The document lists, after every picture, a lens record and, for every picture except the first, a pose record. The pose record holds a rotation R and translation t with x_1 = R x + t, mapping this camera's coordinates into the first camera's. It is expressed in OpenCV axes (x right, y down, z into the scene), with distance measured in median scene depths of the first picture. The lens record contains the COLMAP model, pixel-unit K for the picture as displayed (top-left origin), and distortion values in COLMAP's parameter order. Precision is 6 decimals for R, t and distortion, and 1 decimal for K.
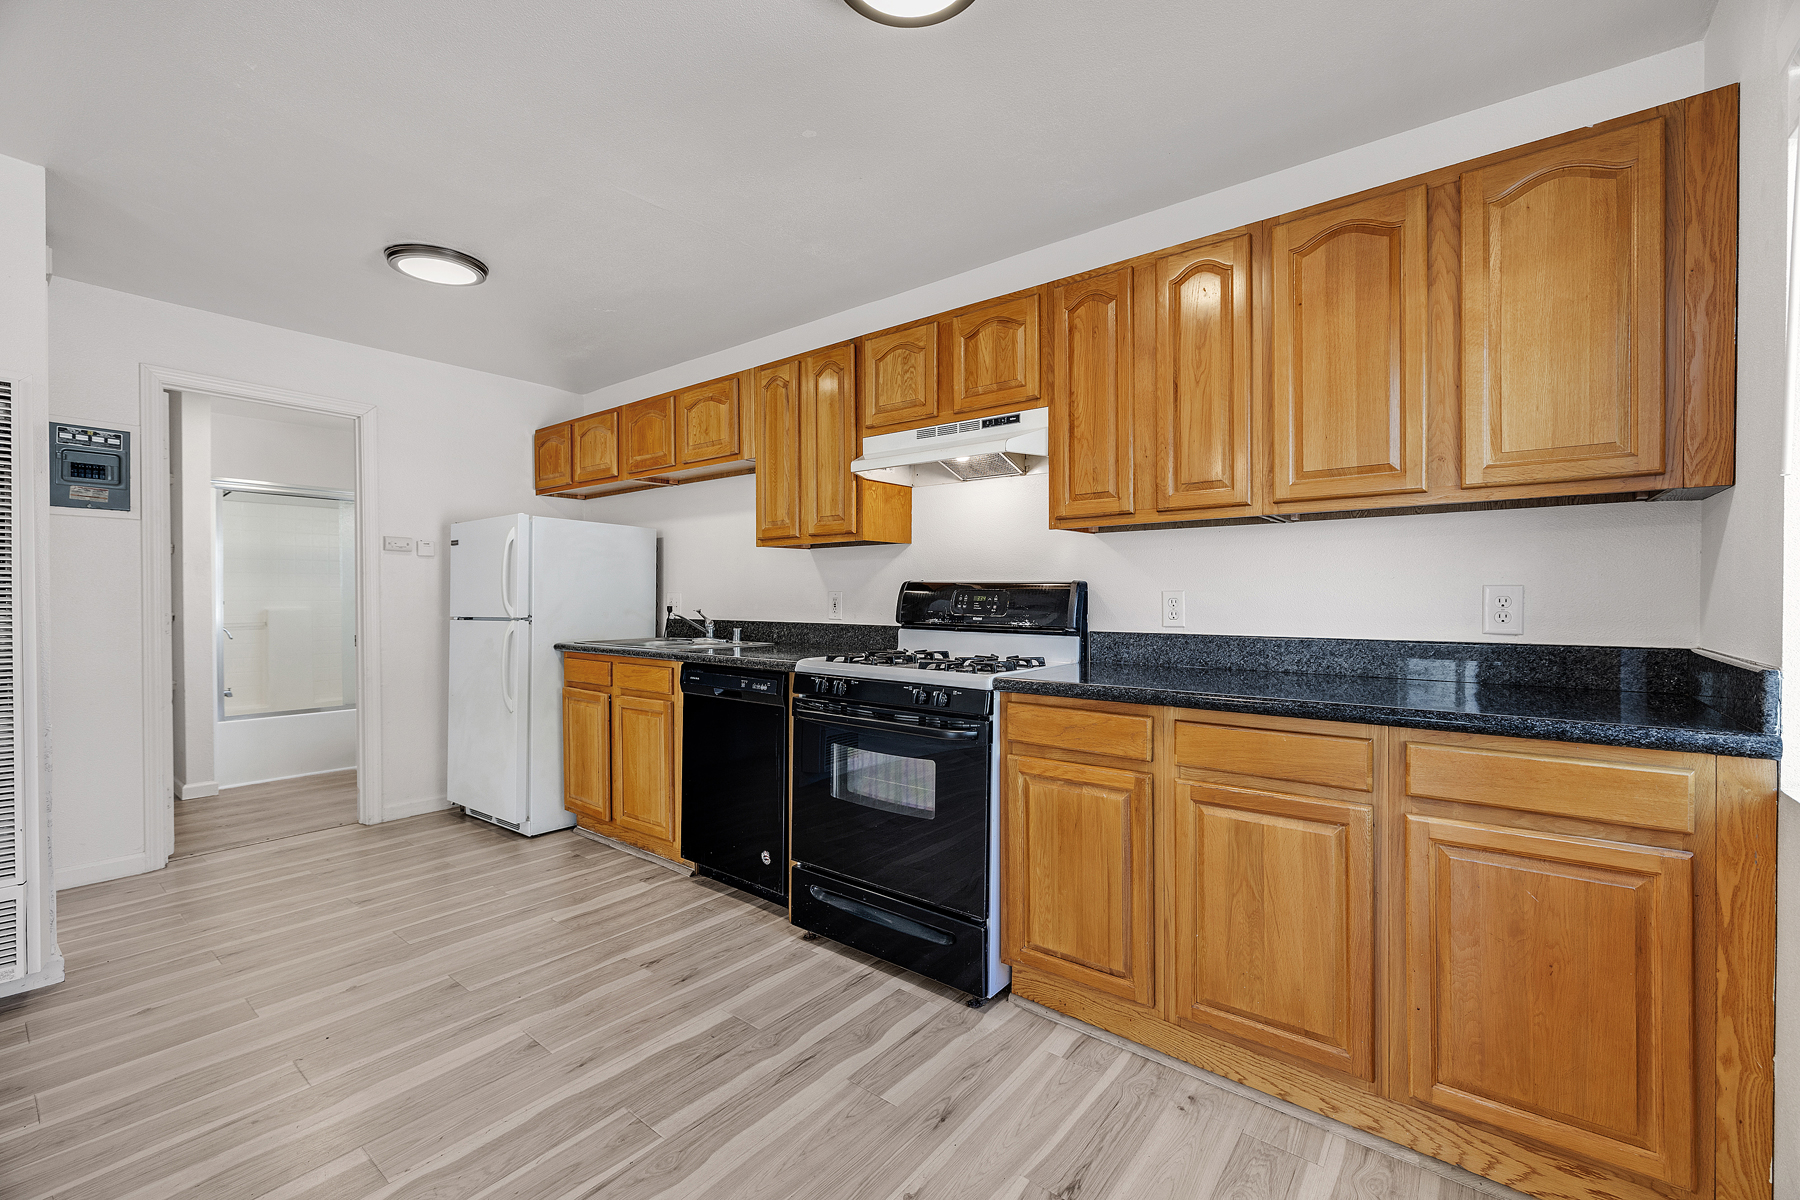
lens RADIAL K [[753.9, 0, 896.8], [0, 753.9, 597.5], [0, 0, 1]] dist [-0.000982, -0.000278]
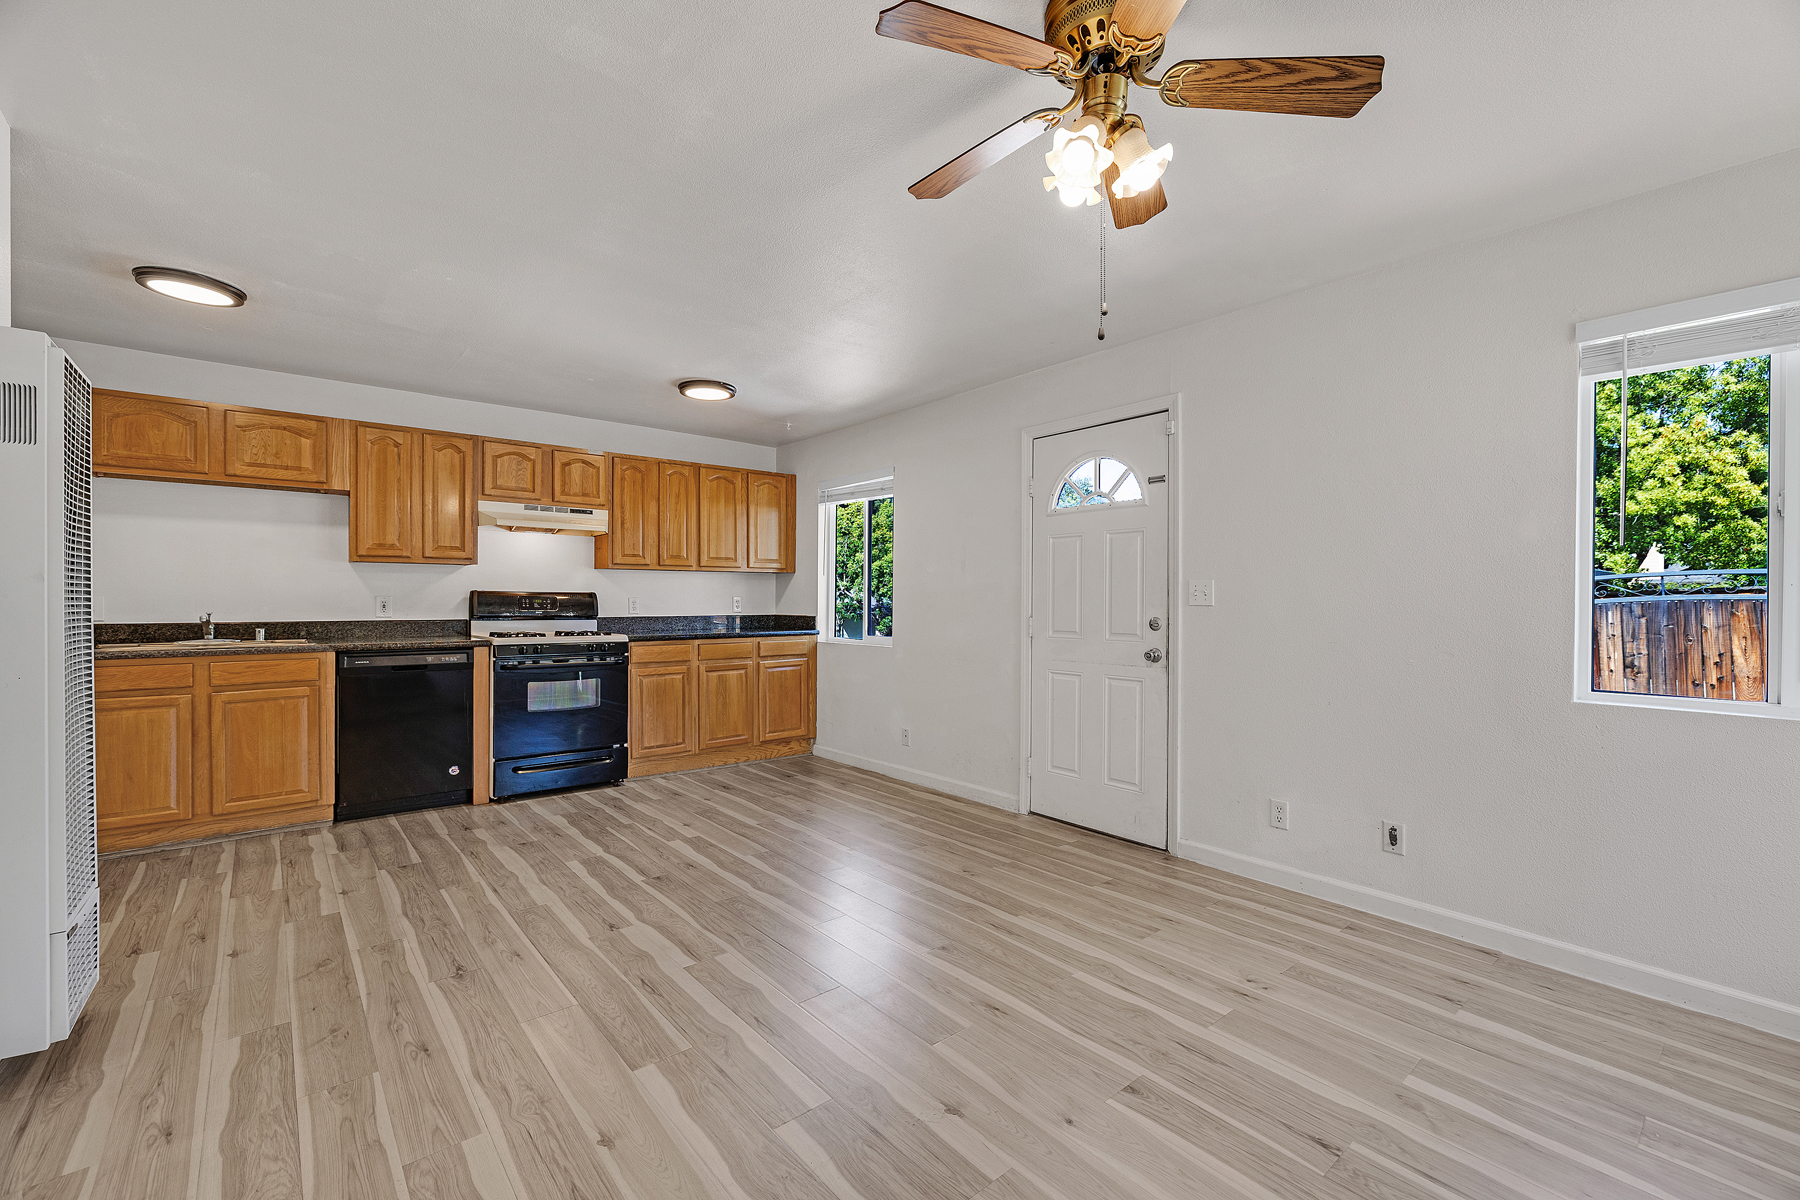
lens RADIAL K [[753.9, 0, 896.8], [0, 753.9, 597.5], [0, 0, 1]] dist [-0.000982, -0.000278]
pose [[0.194429, 0.004936, 0.980904, -1.670951], [0.002497, 0.999982, -0.005527, 0.005035], [-0.980913, 0.003524, 0.194414, -0.200966]]
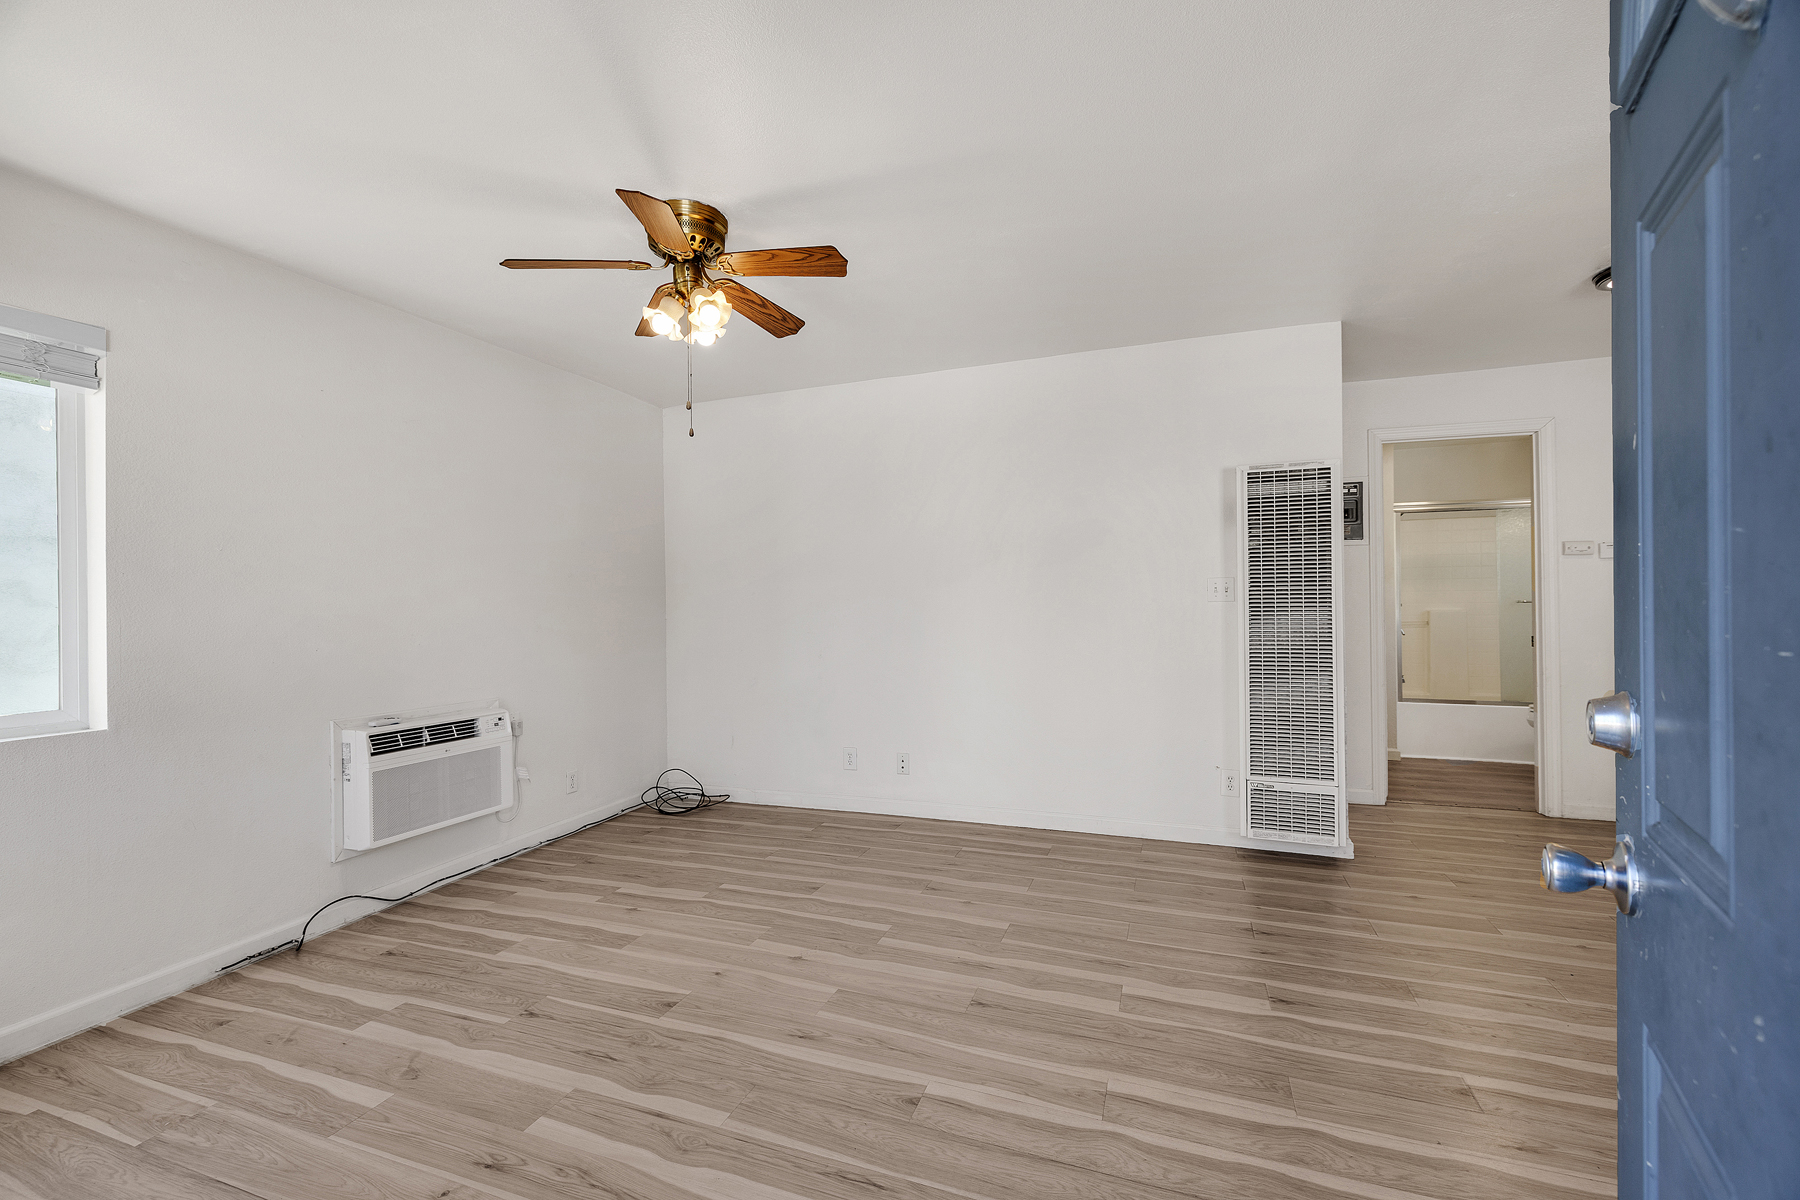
lens RADIAL K [[753.9, 0, 896.8], [0, 753.9, 597.5], [0, 0, 1]] dist [-0.000982, -0.000278]
pose [[0.306514, -0.008057, -0.951832, 0.039100], [0.006155, 0.999960, -0.006482, -0.004813], [0.951846, -0.003872, 0.306551, -0.296655]]
